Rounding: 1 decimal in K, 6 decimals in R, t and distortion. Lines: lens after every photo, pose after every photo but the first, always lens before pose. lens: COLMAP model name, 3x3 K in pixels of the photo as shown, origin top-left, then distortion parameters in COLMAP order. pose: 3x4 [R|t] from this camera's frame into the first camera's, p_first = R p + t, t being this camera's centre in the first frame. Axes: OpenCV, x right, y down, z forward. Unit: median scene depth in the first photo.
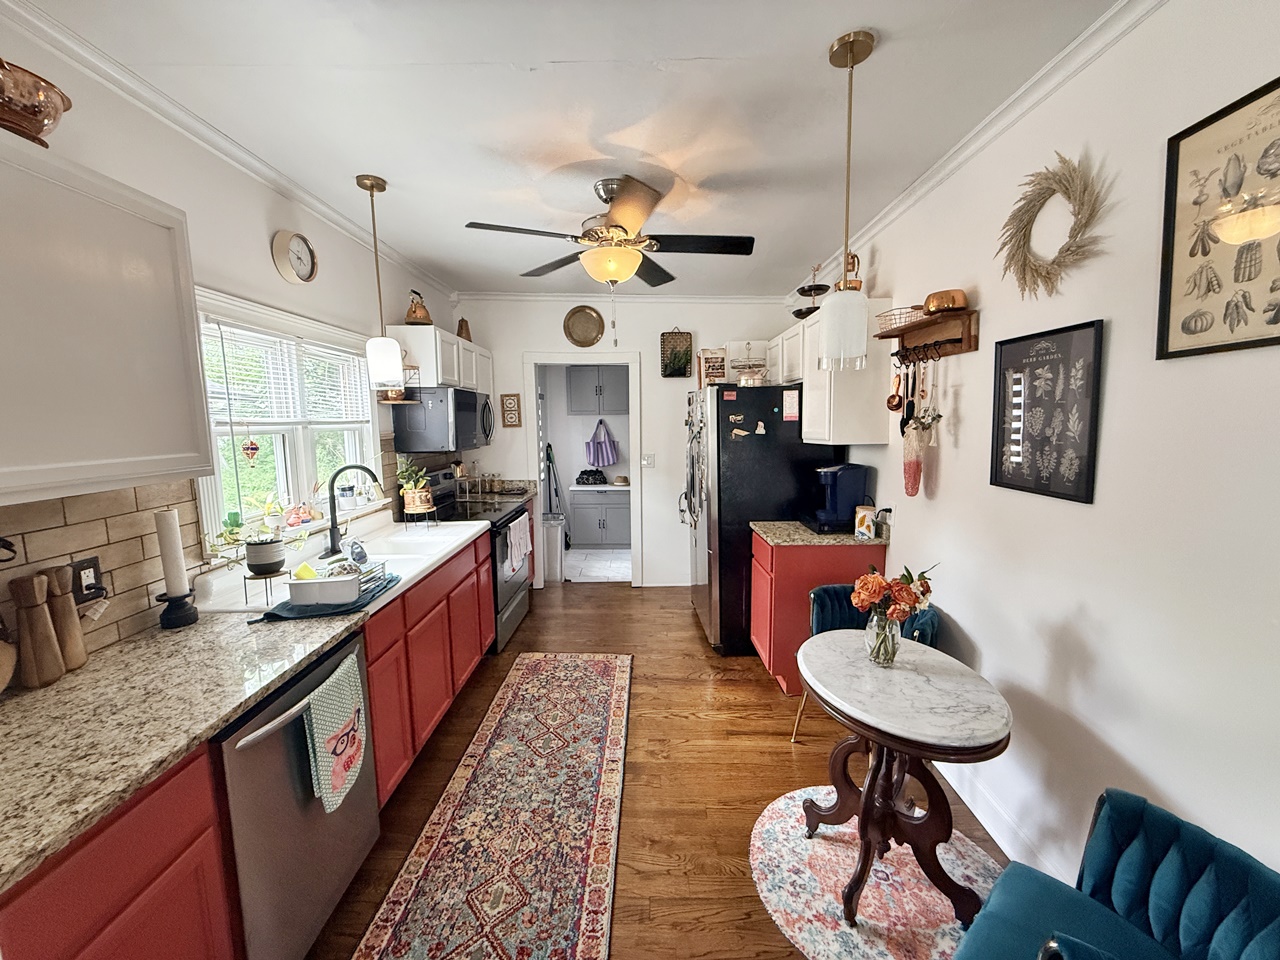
lens RADIAL K [[522.3, 0, 639.6], [0, 522.3, 477.0], [0, 0, 1]] dist [-0.001394, 0.000186]
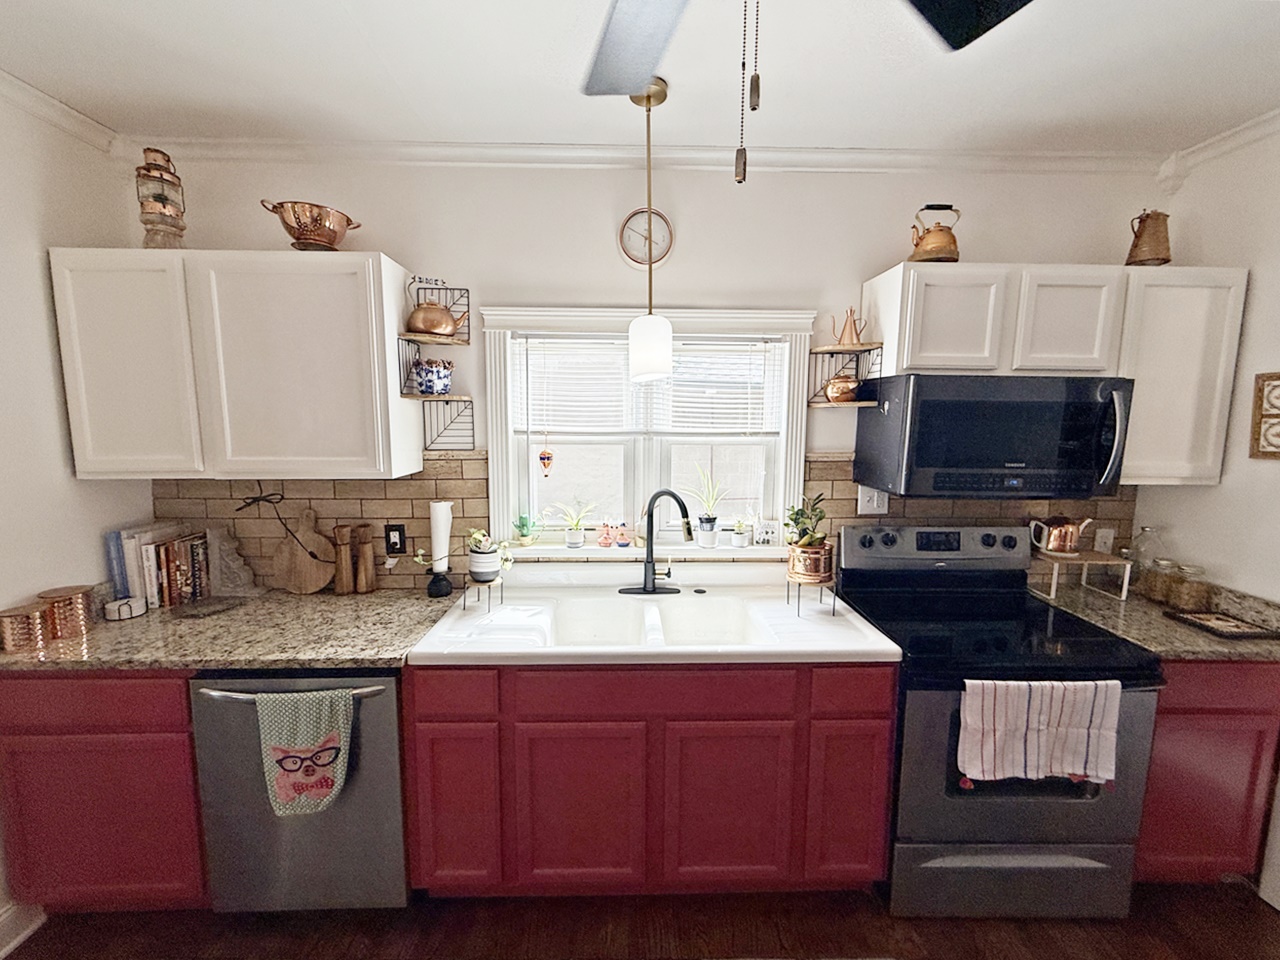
lens RADIAL K [[522.3, 0, 636.6], [0, 522.3, 481.1], [0, 0, 1]] dist [-0.001394, 0.000186]
pose [[0.023266, 0.126616, -0.991679, 0.287010], [-0.119239, 0.985218, 0.122993, -0.171846], [0.992593, 0.115385, 0.038019, 1.266972]]
